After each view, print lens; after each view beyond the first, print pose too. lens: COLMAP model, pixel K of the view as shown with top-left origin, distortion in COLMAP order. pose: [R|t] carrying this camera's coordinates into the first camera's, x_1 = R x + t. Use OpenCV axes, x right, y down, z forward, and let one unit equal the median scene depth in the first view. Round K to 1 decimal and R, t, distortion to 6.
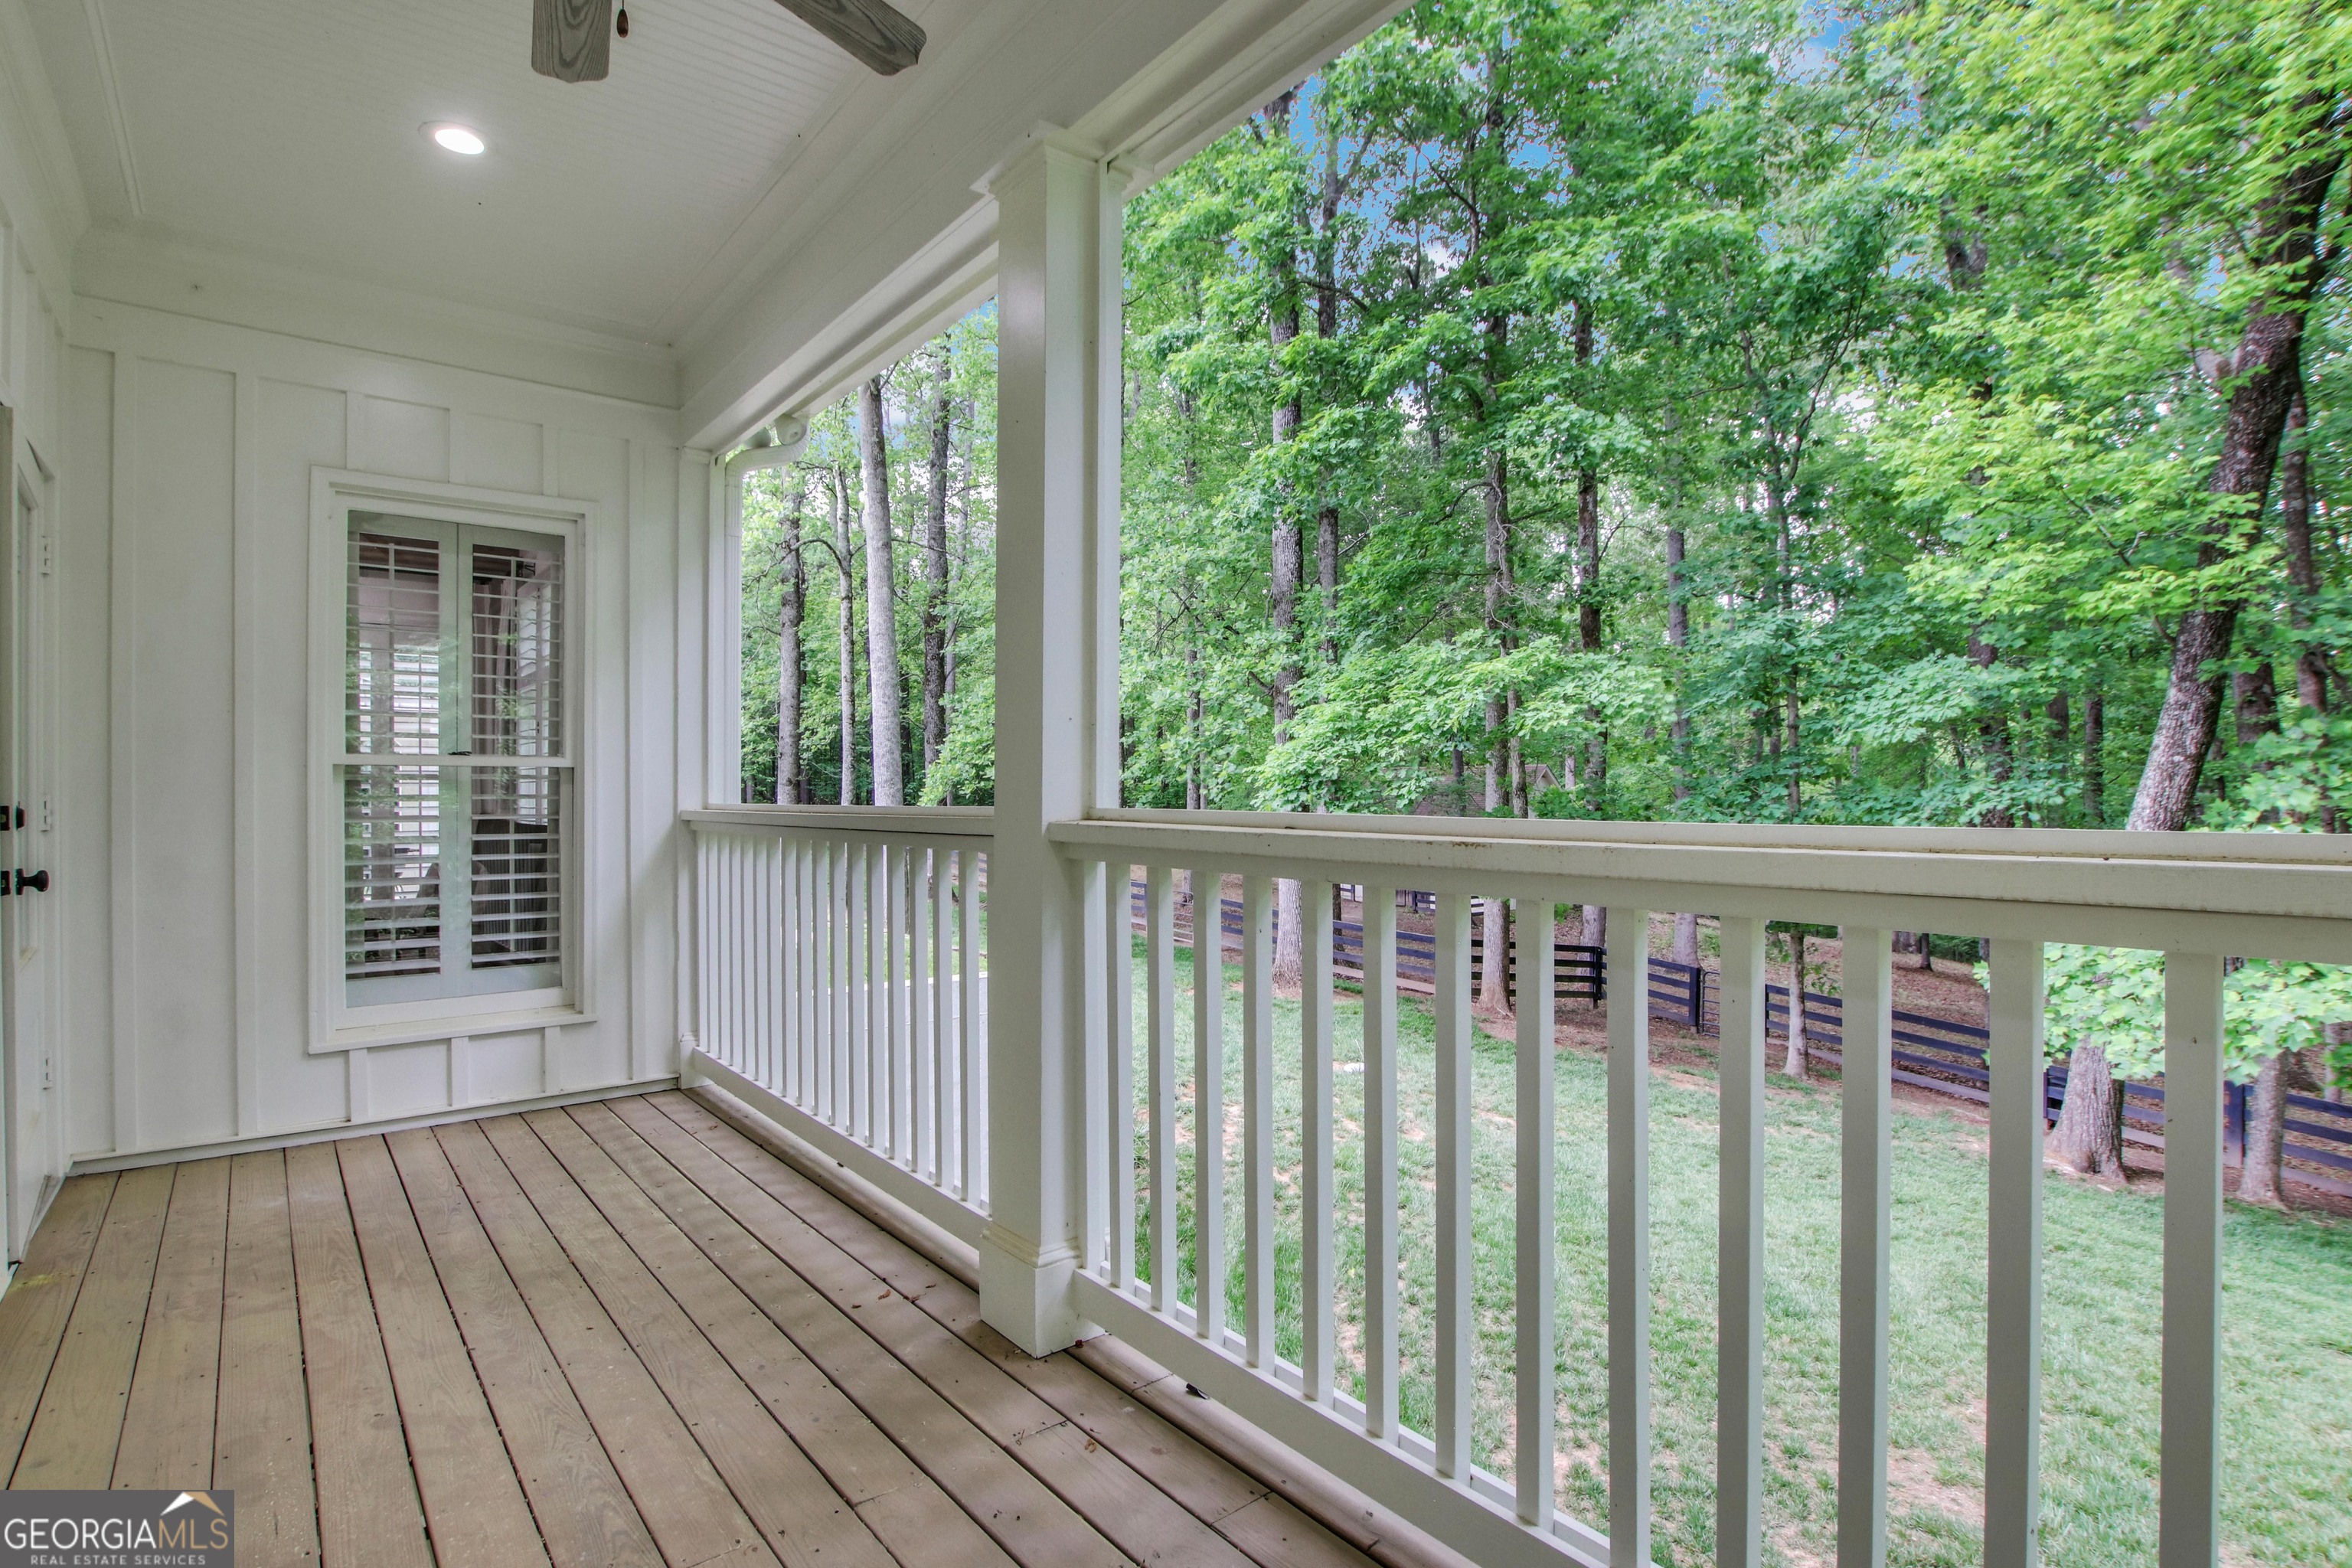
lens RADIAL K [[1120.6, 0, 1167.4], [0, 1120.6, 804.7], [0, 0, 1]] dist [-0.027615, 0.001721]
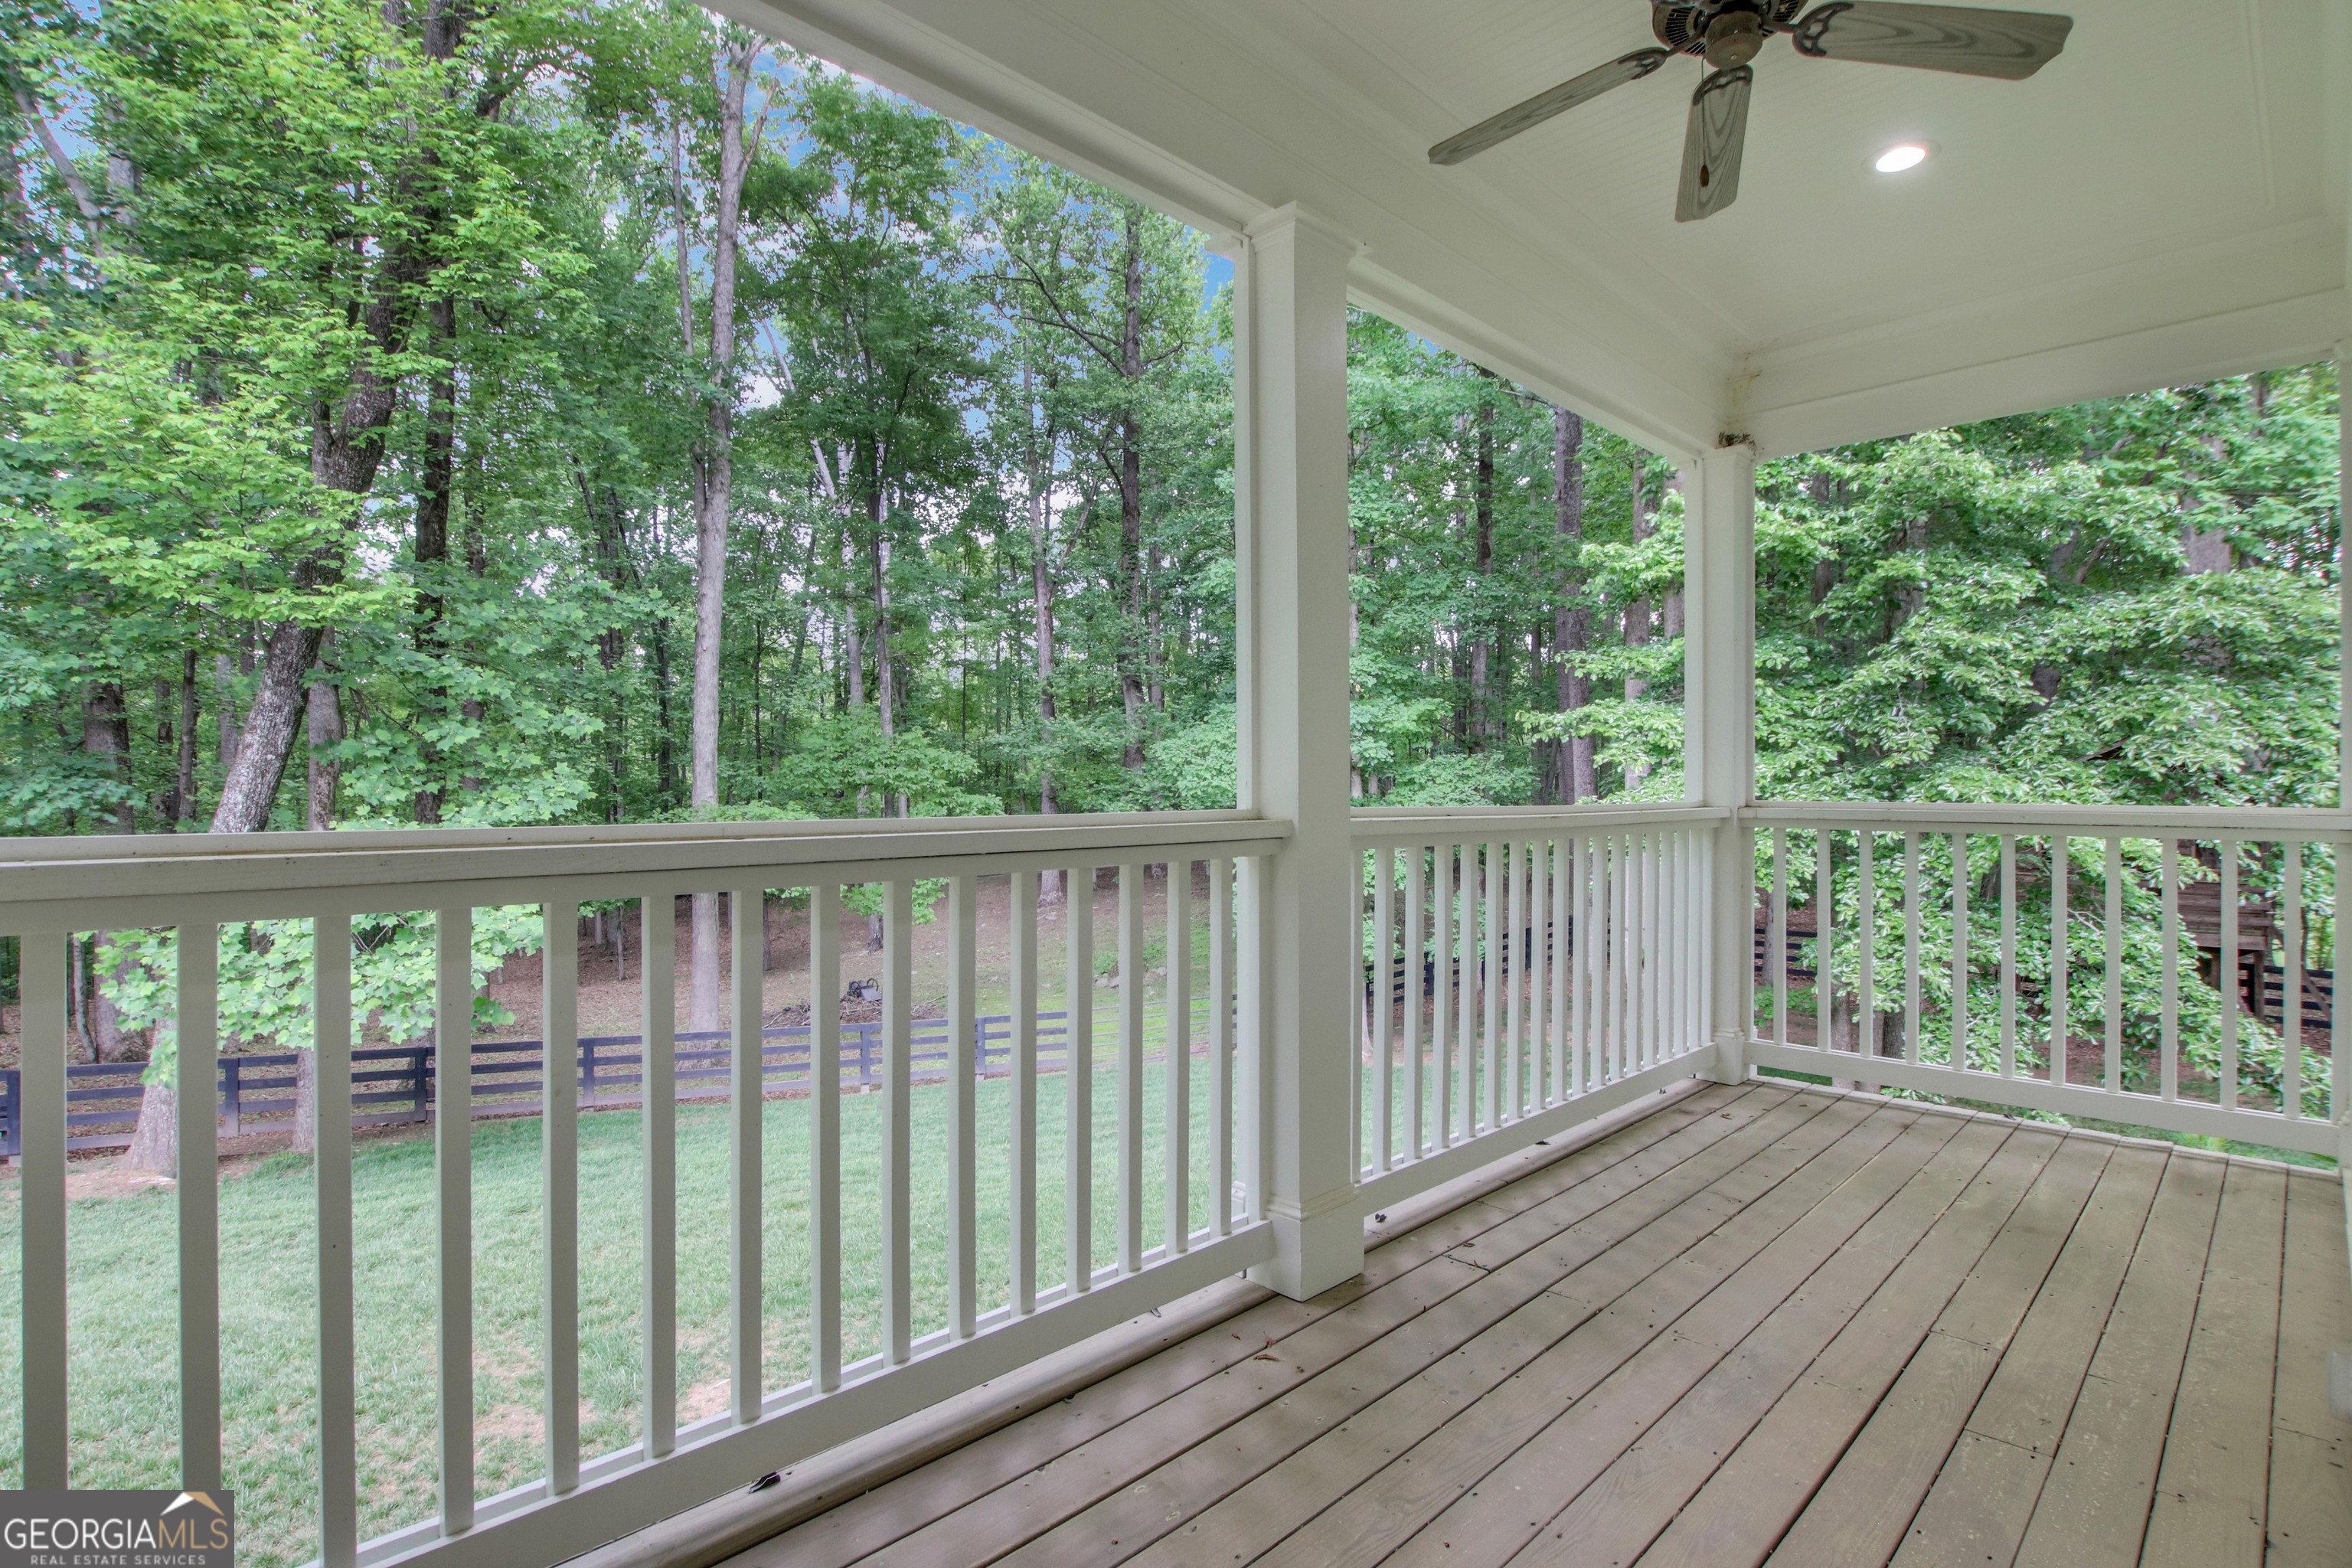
lens RADIAL K [[1120.6, 0, 1167.4], [0, 1120.6, 804.7], [0, 0, 1]] dist [-0.027615, 0.001721]
pose [[-0.072185, -0.015174, 0.997276, -1.074840], [0.011078, 0.999810, 0.016014, -0.018011], [-0.997330, 0.012204, -0.072003, 1.082214]]
